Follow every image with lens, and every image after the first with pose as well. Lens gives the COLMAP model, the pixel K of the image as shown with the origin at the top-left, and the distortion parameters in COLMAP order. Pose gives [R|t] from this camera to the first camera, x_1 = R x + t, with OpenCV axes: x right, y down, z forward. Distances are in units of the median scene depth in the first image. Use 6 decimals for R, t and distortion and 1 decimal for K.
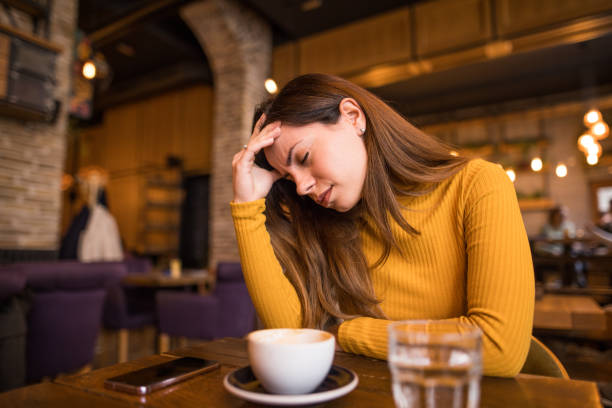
lens RADIAL K [[447.6, 0, 309.4], [0, 447.6, 202.8], [0, 0, 1]] dist [-0.045727, 0.060354]
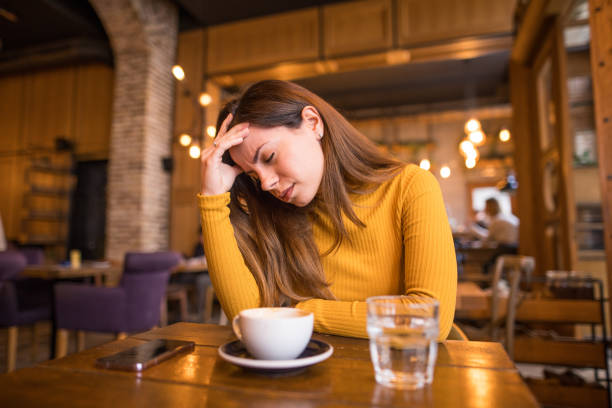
lens RADIAL K [[447.6, 0, 309.4], [0, 447.6, 202.8], [0, 0, 1]] dist [-0.045727, 0.060354]
pose [[0.972920, 0.026070, 0.229666, -0.157066], [-0.030312, 0.999428, 0.014964, -0.005847], [-0.229145, -0.021521, 0.973154, -0.100668]]
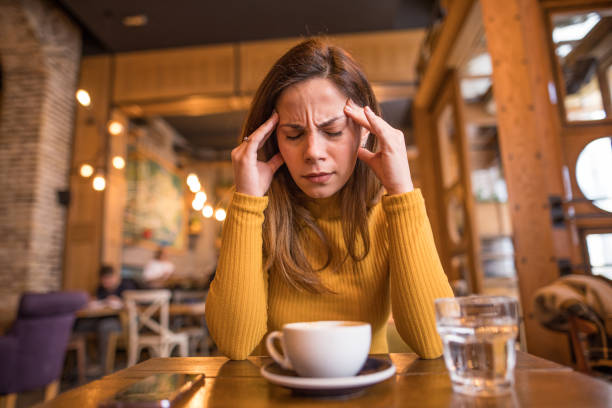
lens RADIAL K [[447.6, 0, 309.4], [0, 447.6, 202.8], [0, 0, 1]] dist [-0.045727, 0.060354]
pose [[0.893483, 0.058677, 0.445247, -0.431729], [-0.023812, 0.996223, -0.083504, 0.085427], [-0.448465, 0.064008, 0.891505, 0.089995]]
